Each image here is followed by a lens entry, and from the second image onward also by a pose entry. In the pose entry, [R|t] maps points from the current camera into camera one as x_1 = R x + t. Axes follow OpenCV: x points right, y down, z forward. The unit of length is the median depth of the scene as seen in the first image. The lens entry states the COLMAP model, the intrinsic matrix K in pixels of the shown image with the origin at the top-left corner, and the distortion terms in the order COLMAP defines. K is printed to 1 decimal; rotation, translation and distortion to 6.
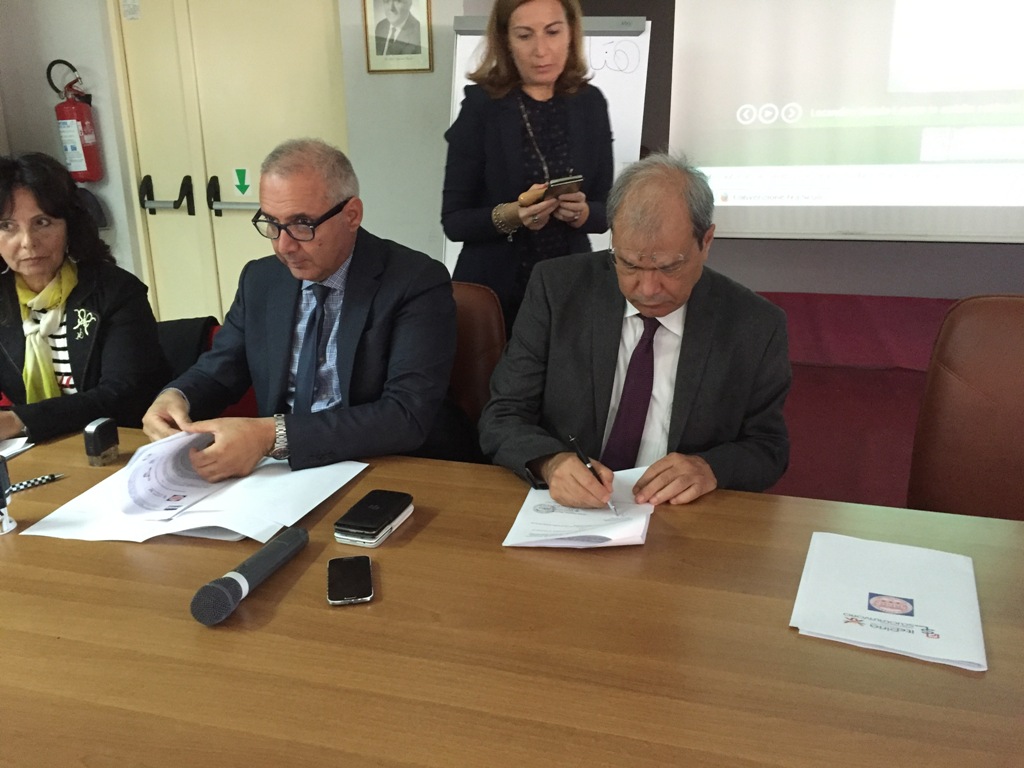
lens RADIAL K [[865.8, 0, 512.0], [0, 865.8, 384.0], [0, 0, 1]] dist [0.080434, -0.097893]
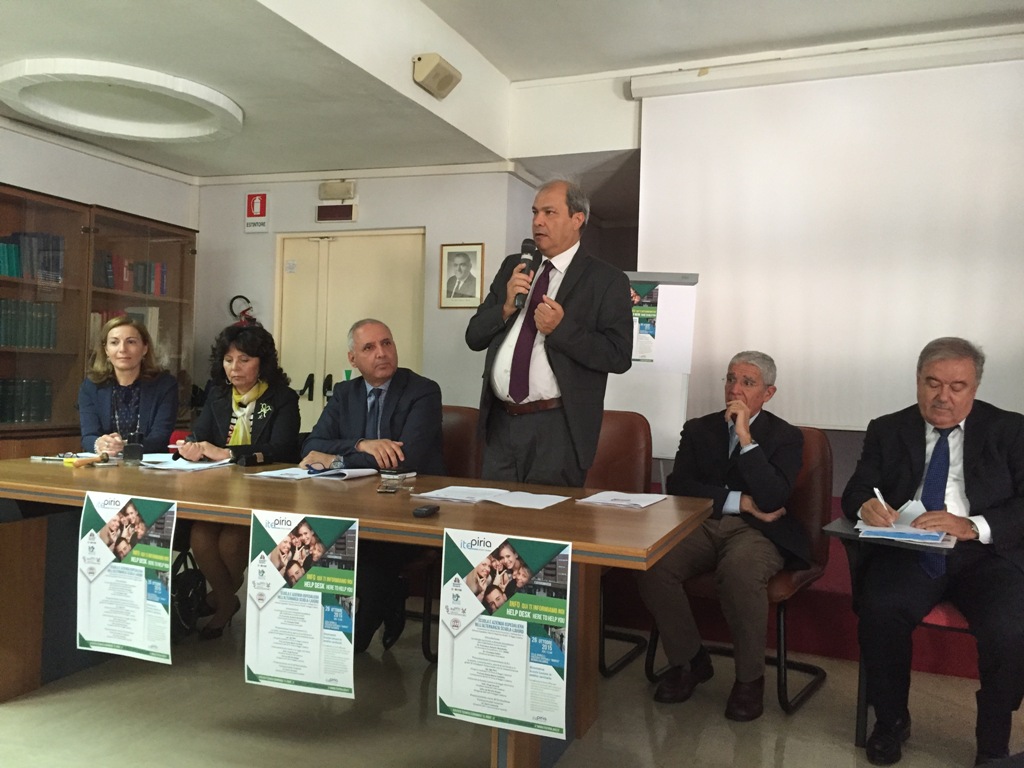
lens RADIAL K [[868.0, 0, 512.0], [0, 868.0, 384.0], [0, 0, 1]] dist [0.082150, -0.109176]
pose [[0.994334, 0.041617, -0.097816, 0.125317], [-0.067527, 0.957954, -0.278861, 0.201186], [0.082098, 0.283887, 0.955337, -0.431985]]
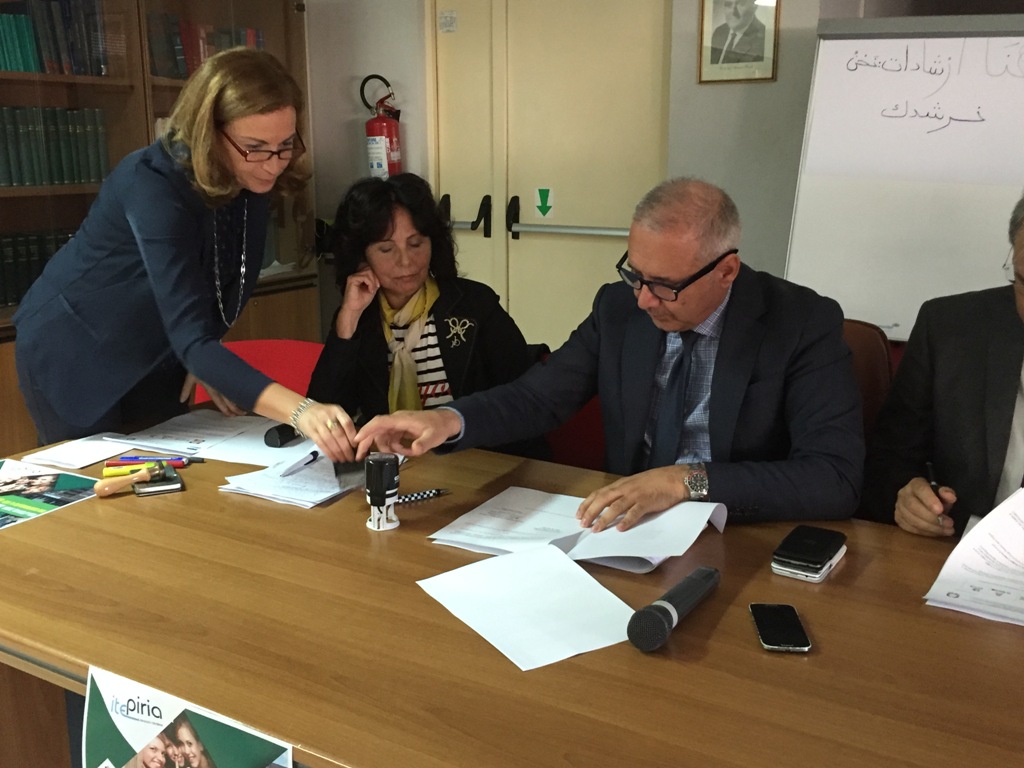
lens RADIAL K [[1030.5, 0, 512.0], [0, 1030.5, 384.0], [0, 0, 1]] dist [0.064198, -0.059499]
pose [[0.964684, 0.065792, -0.255060, -0.067599], [-0.080119, 0.995715, -0.046186, 0.014032], [0.250928, 0.064990, 0.965822, -0.053650]]
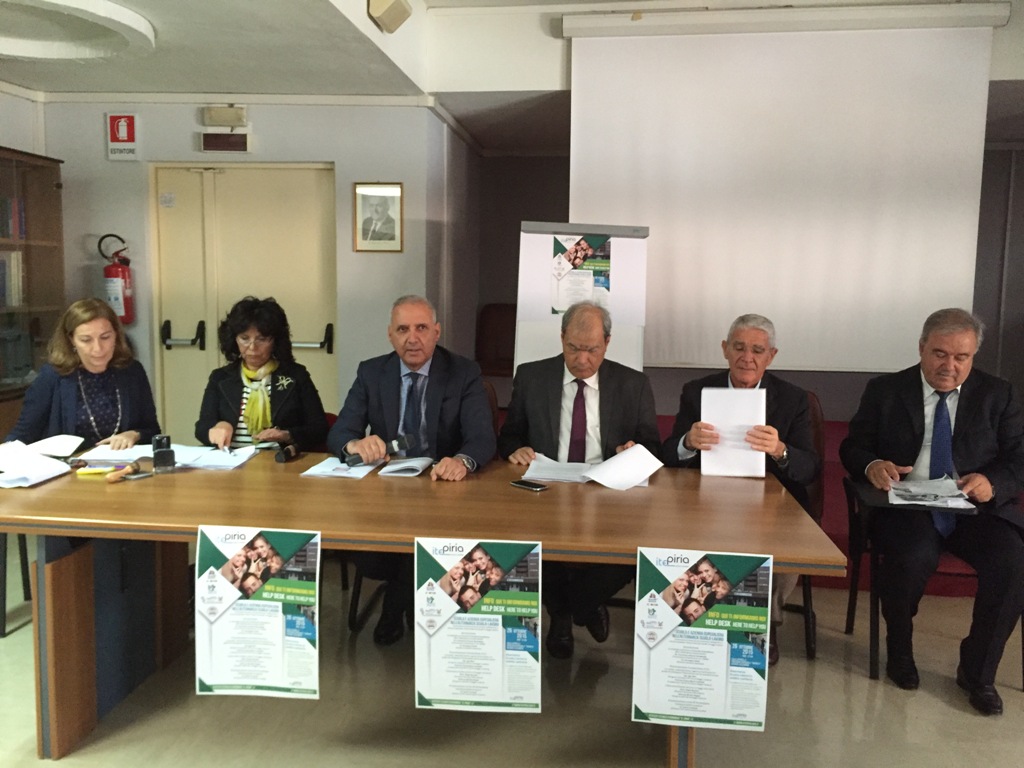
lens RADIAL K [[871.4, 0, 512.0], [0, 871.4, 384.0], [0, 0, 1]] dist [0.074514, -0.088102]
pose [[0.985884, 0.004674, 0.167365, -0.173365], [0.024476, 0.984848, -0.171684, 0.120838], [-0.165631, 0.173356, 0.970832, -0.438049]]
